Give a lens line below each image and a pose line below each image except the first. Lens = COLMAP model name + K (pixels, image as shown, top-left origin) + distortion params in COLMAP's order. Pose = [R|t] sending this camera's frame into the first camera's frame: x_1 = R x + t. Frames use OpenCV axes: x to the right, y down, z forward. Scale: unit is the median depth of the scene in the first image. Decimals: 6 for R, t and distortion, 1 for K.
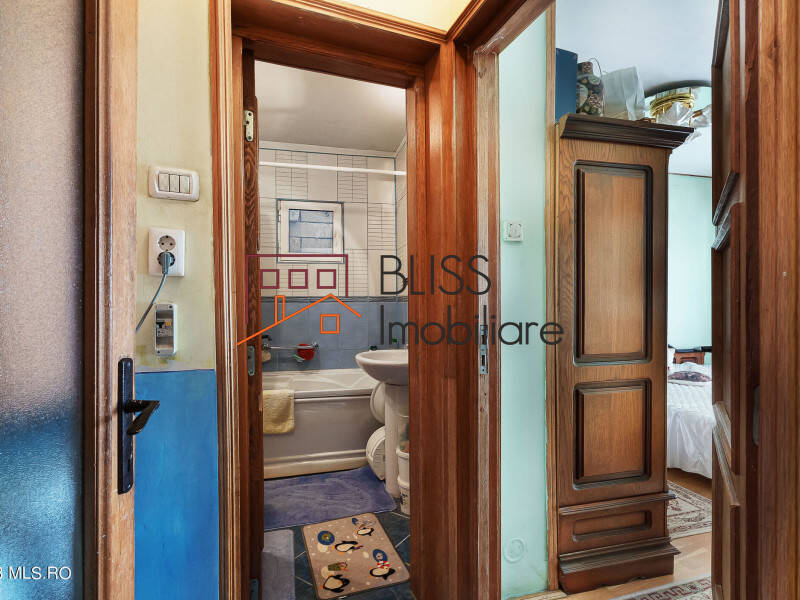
lens RADIAL K [[396.9, 0, 399.5], [0, 396.9, 304.0], [0, 0, 1]] dist [-0.005946, -0.000735]
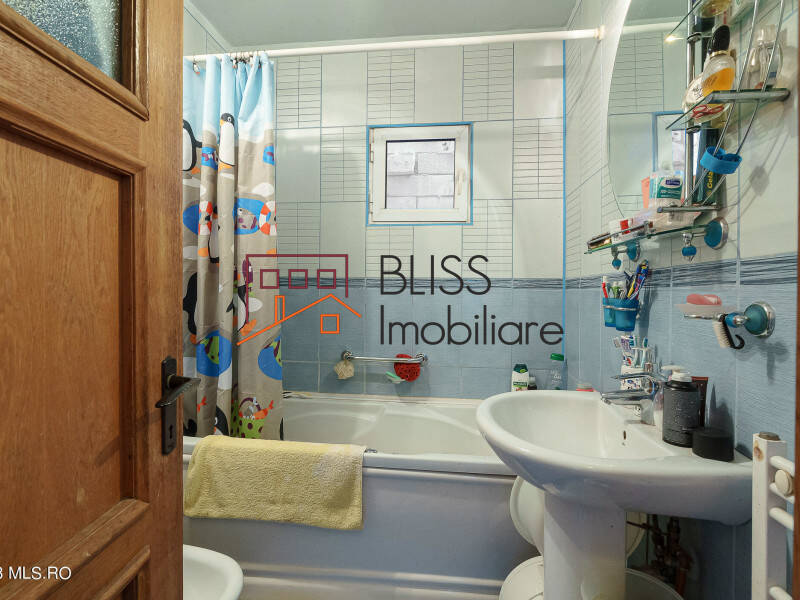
lens RADIAL K [[396.9, 0, 401.7], [0, 396.9, 296.6], [0, 0, 1]] dist [-0.005946, -0.000735]
pose [[0.937843, 0.014929, -0.346738, -0.030629], [-0.014051, 0.999889, 0.005046, 0.007070], [0.346775, 0.000139, 0.937948, 0.414217]]
